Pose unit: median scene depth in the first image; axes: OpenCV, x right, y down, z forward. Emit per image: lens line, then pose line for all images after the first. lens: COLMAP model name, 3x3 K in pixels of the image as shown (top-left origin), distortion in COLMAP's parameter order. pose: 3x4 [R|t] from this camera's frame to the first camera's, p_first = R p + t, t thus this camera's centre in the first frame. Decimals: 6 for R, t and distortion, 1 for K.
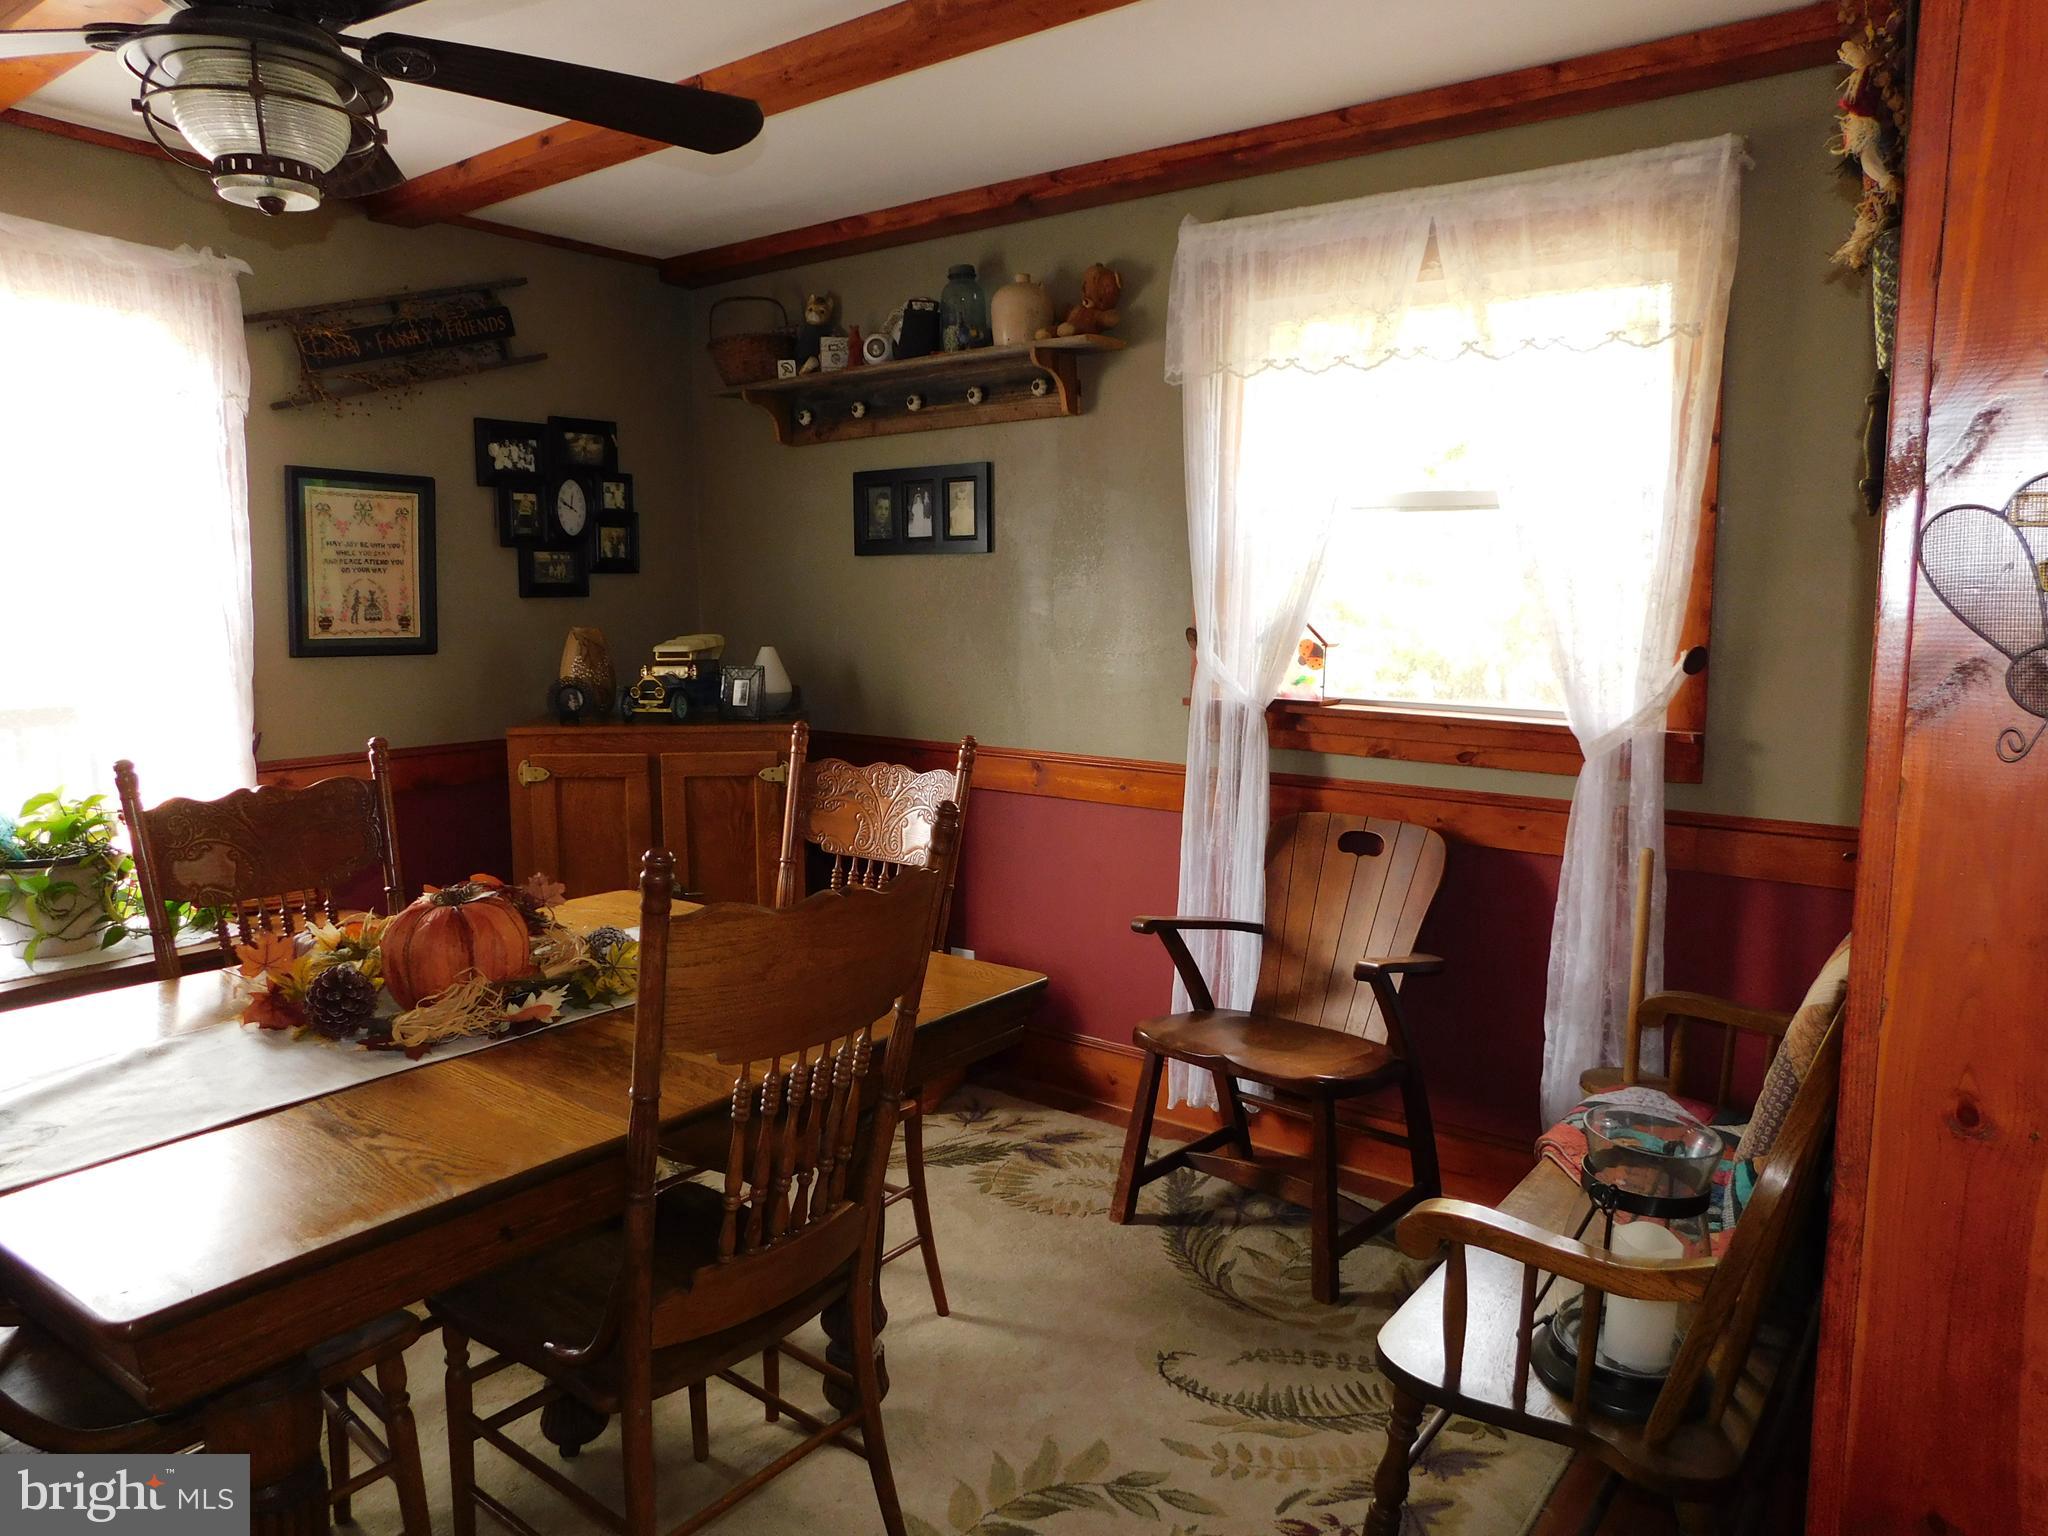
lens RADIAL K [[1381.4, 0, 1021.3], [0, 1381.4, 758.9], [0, 0, 1]] dist [-0.006952, 0.018011]
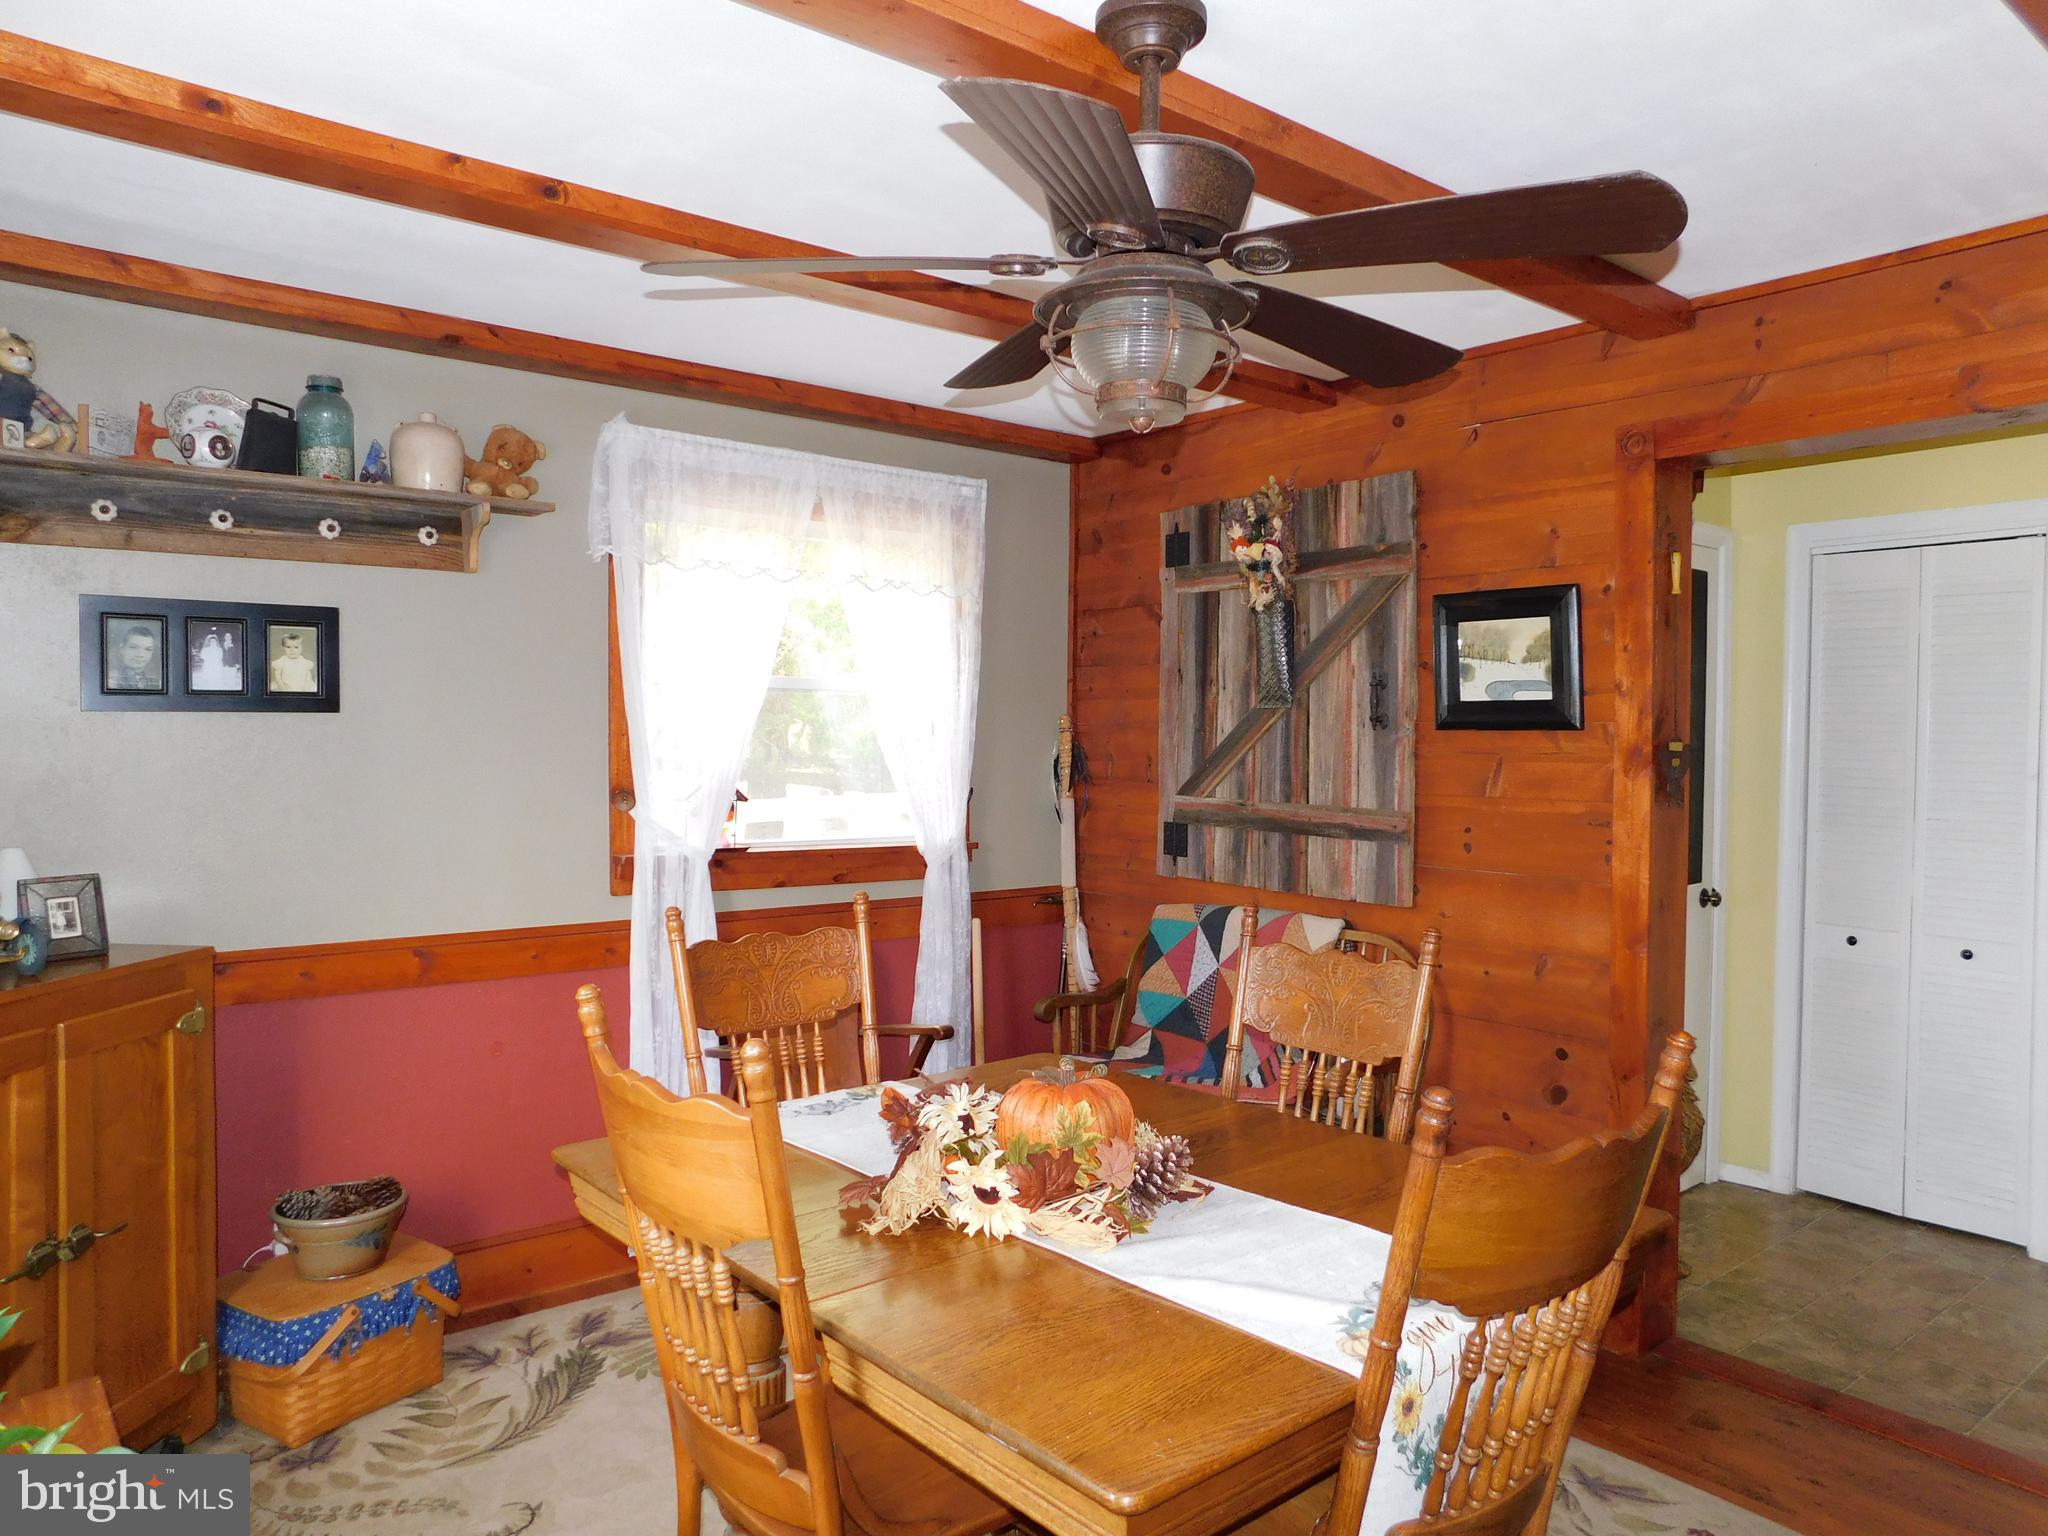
lens RADIAL K [[1381.4, 0, 1019.5], [0, 1381.4, 778.1], [0, 0, 1]] dist [-0.006952, 0.018011]
pose [[0.247624, -0.032739, 0.968303, -0.768359], [0.112620, 0.993627, 0.004795, -0.069467], [-0.962289, 0.107863, 0.249732, 0.408059]]
